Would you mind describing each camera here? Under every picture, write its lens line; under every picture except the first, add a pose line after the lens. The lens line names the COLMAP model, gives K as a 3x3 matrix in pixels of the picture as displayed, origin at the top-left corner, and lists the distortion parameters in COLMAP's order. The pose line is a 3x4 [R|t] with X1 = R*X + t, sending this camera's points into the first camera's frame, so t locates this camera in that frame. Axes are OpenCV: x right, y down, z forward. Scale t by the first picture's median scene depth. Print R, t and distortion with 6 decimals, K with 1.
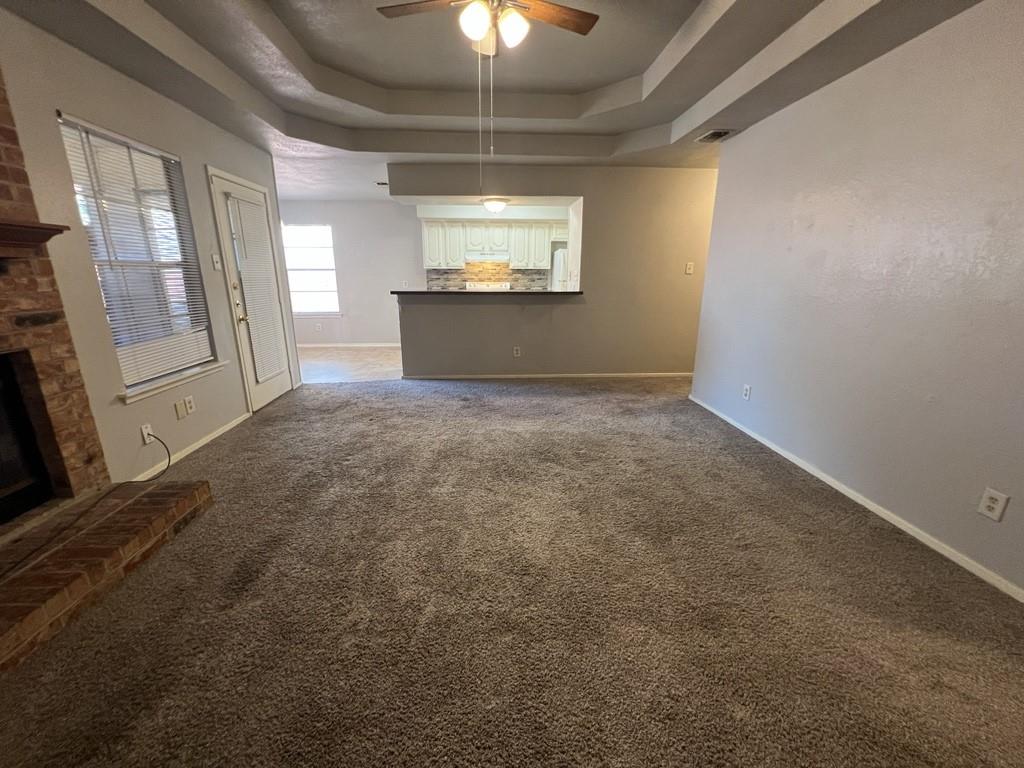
lens RADIAL K [[411.6, 0, 508.8], [0, 411.6, 383.7], [0, 0, 1]] dist [0.000927, 0.000203]
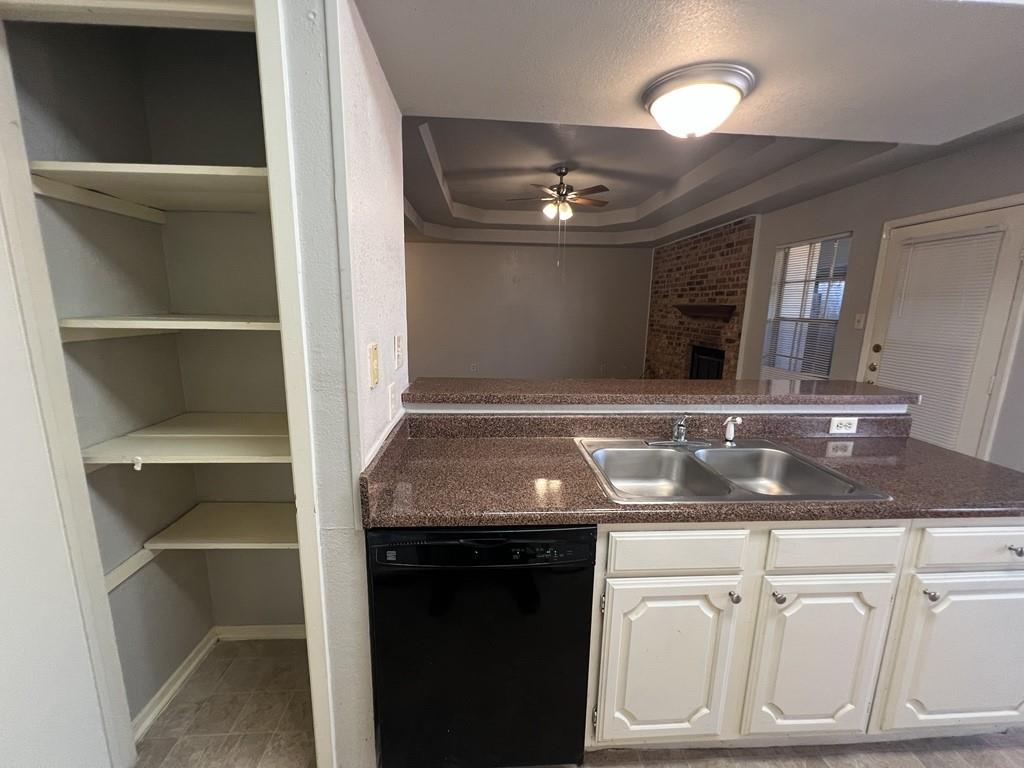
lens RADIAL K [[411.6, 0, 506.8], [0, 411.6, 383.1], [0, 0, 1]] dist [0.000927, 0.000203]
pose [[-0.999724, -0.023476, 0.001120, 0.128805], [-0.020656, 0.900355, 0.434665, -0.573399], [-0.011212, 0.434522, -0.900591, 1.965873]]
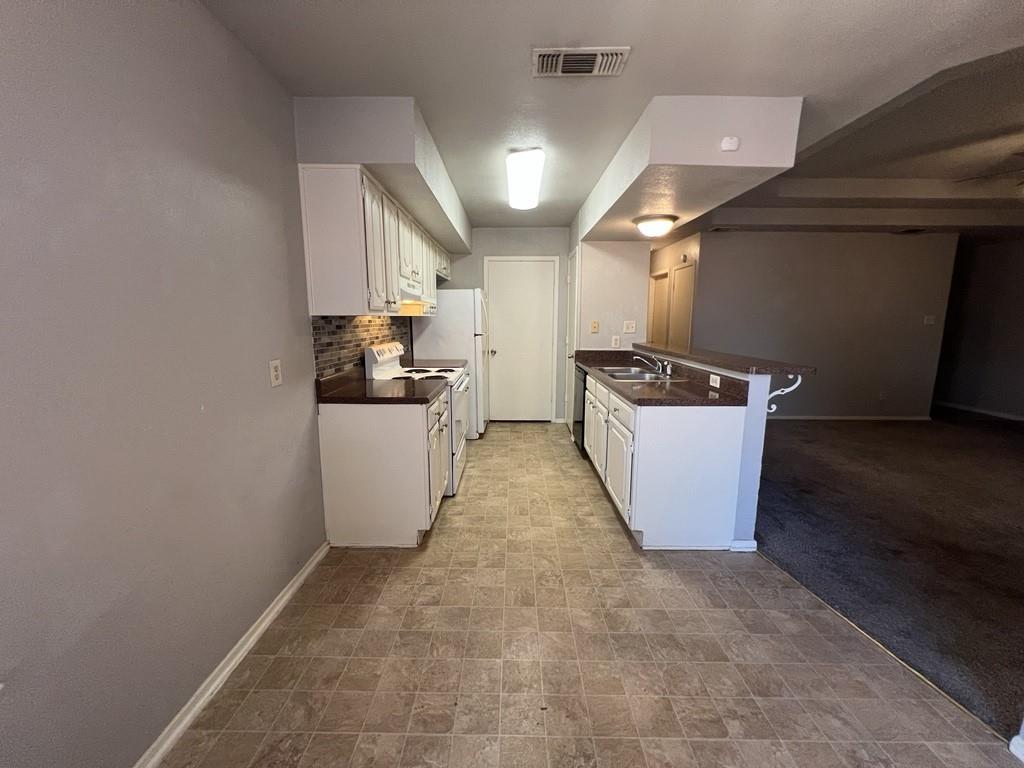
lens RADIAL K [[411.6, 0, 511.8], [0, 411.6, 382.2], [0, 0, 1]] dist [0.000927, 0.000203]
pose [[0.060304, -0.157269, 0.985713, -1.100125], [0.254923, 0.957190, 0.137123, -0.509525], [-0.965079, 0.243011, 0.097813, 1.808893]]
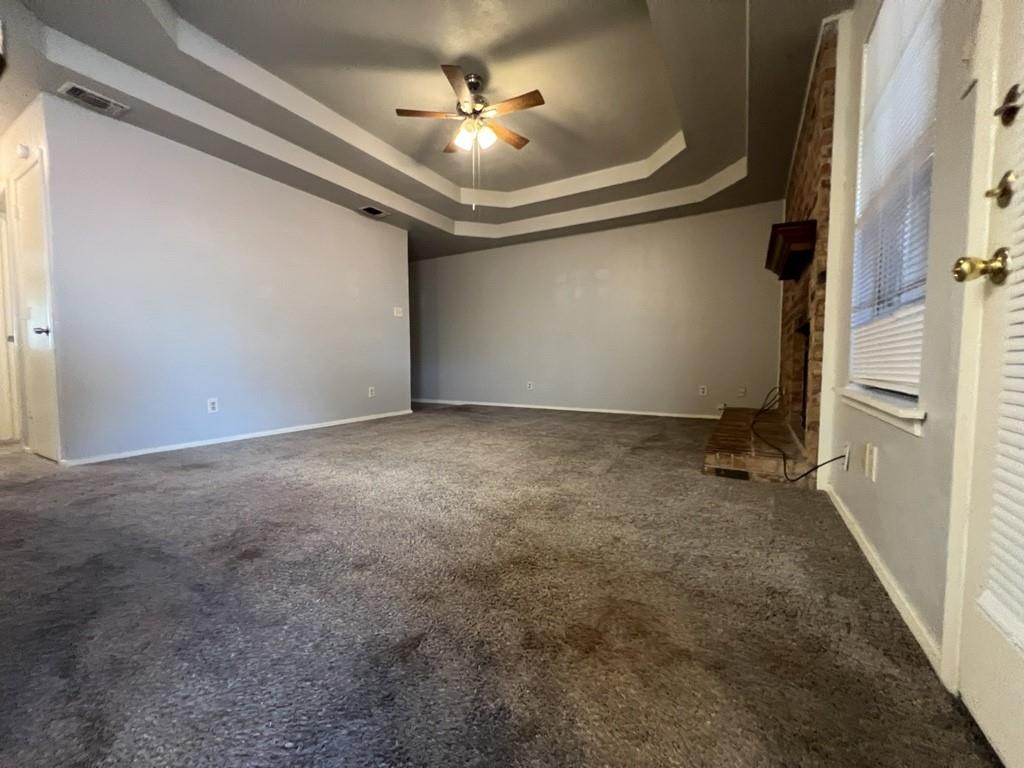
lens RADIAL K [[411.6, 0, 507.9], [0, 411.6, 381.3], [0, 0, 1]] dist [0.000927, 0.000203]
pose [[-0.831421, -0.029482, 0.554860, -0.619127], [0.145515, 0.952186, 0.268639, -0.212601], [-0.536250, 0.304092, -0.787378, 1.440443]]
